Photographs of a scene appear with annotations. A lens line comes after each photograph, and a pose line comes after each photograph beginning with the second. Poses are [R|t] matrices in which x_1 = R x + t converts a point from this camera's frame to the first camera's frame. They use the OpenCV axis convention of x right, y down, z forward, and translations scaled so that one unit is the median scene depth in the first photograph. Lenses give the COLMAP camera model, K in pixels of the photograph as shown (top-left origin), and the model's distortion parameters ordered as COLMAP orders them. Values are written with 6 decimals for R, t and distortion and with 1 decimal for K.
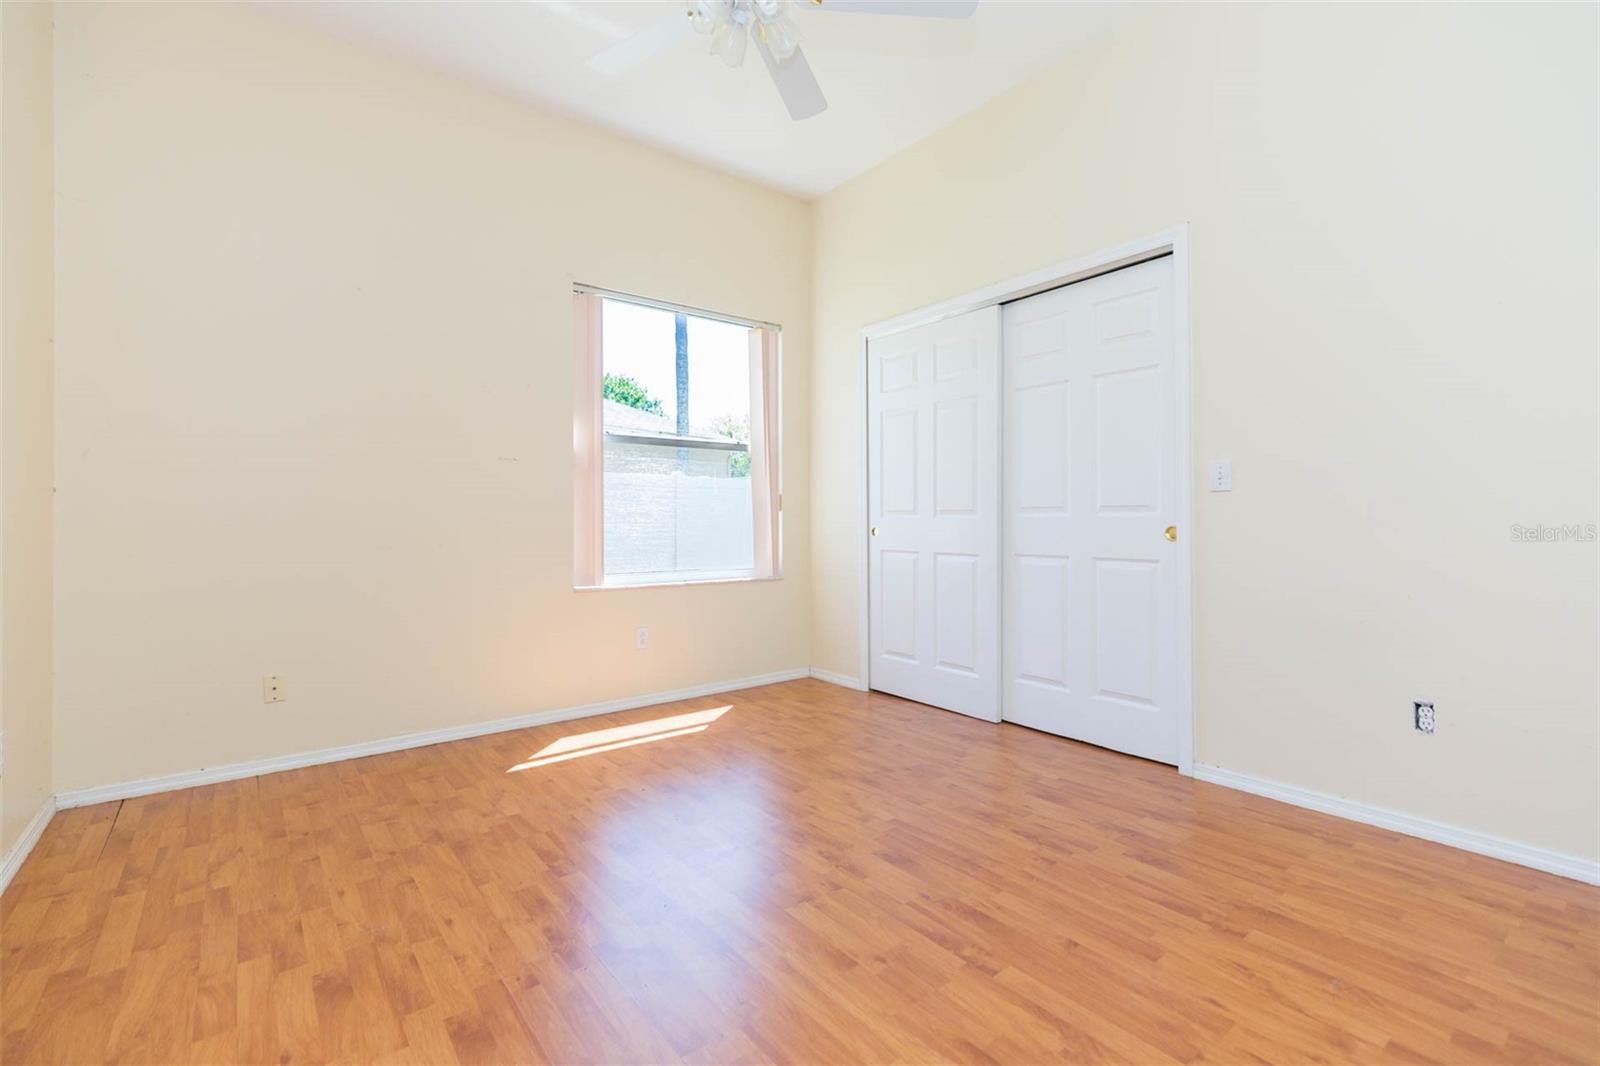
lens RADIAL K [[721.2, 0, 826.5], [0, 721.2, 515.6], [0, 0, 1]] dist [0.001470, -0.000151]
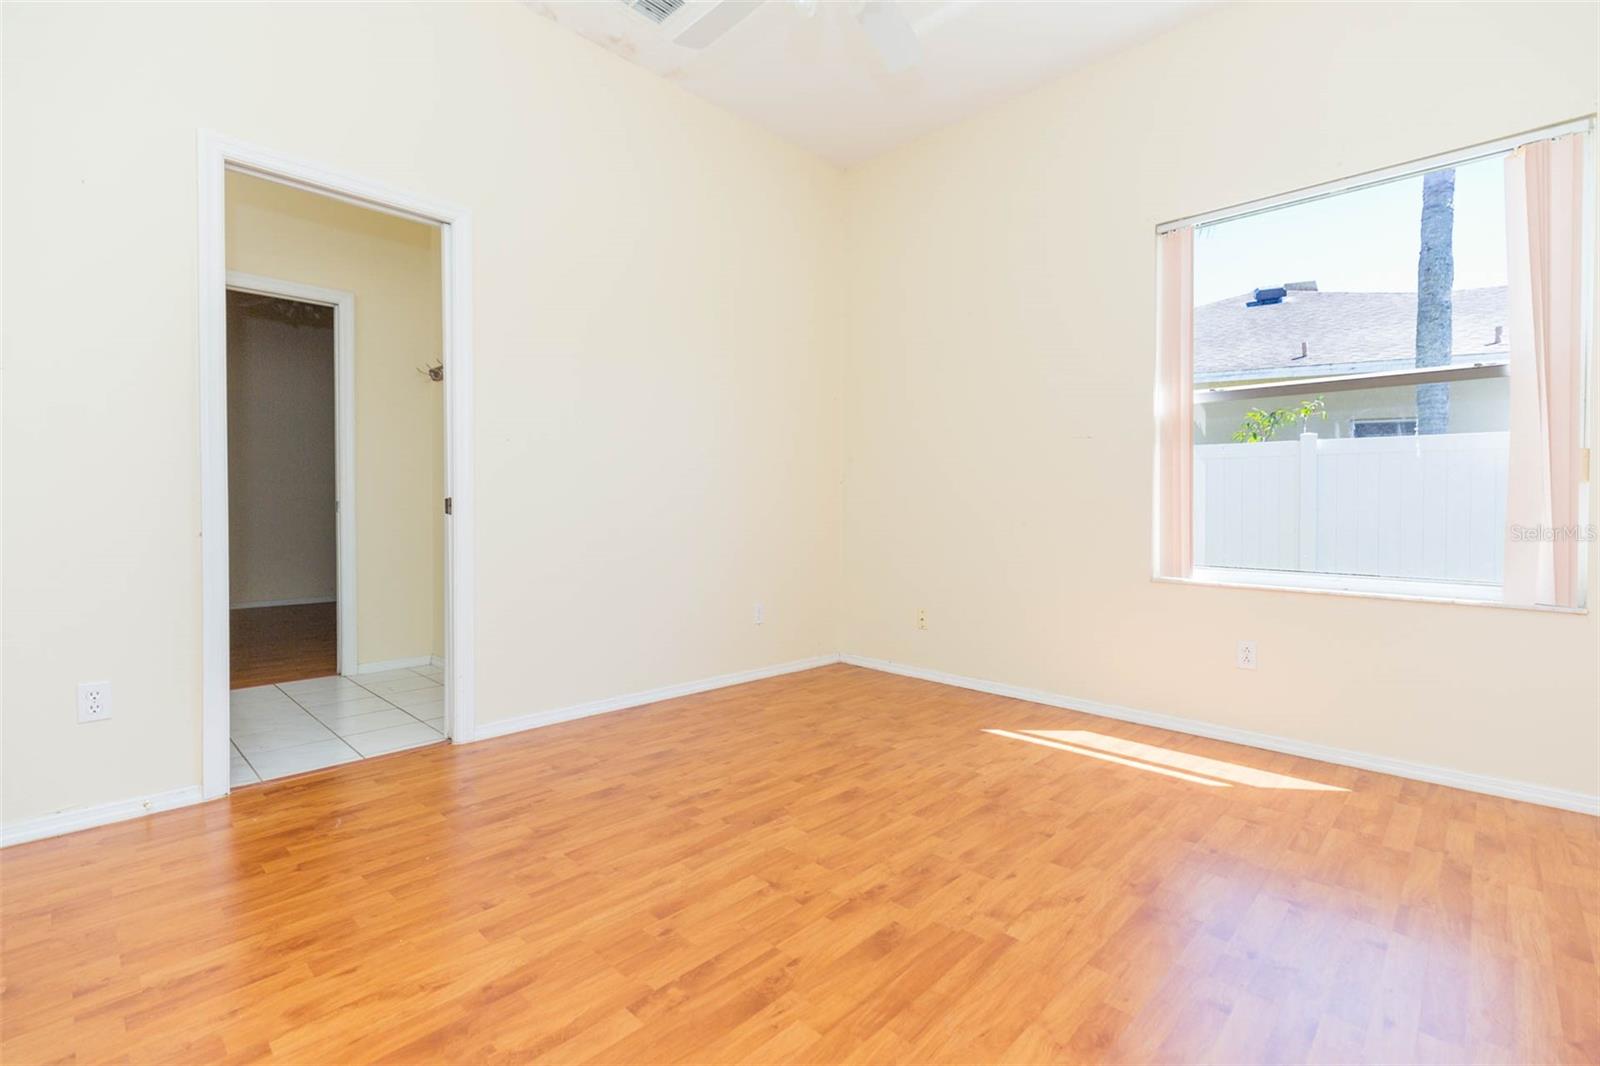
lens RADIAL K [[719.0, 0, 789.8], [0, 719.0, 513.8], [0, 0, 1]] dist [0.002007, -0.000078]
pose [[0.114652, 0.014251, -0.993303, 0.835788], [-0.000265, 0.999897, 0.014315, 0.019642], [0.993406, -0.001378, 0.114644, 0.824884]]
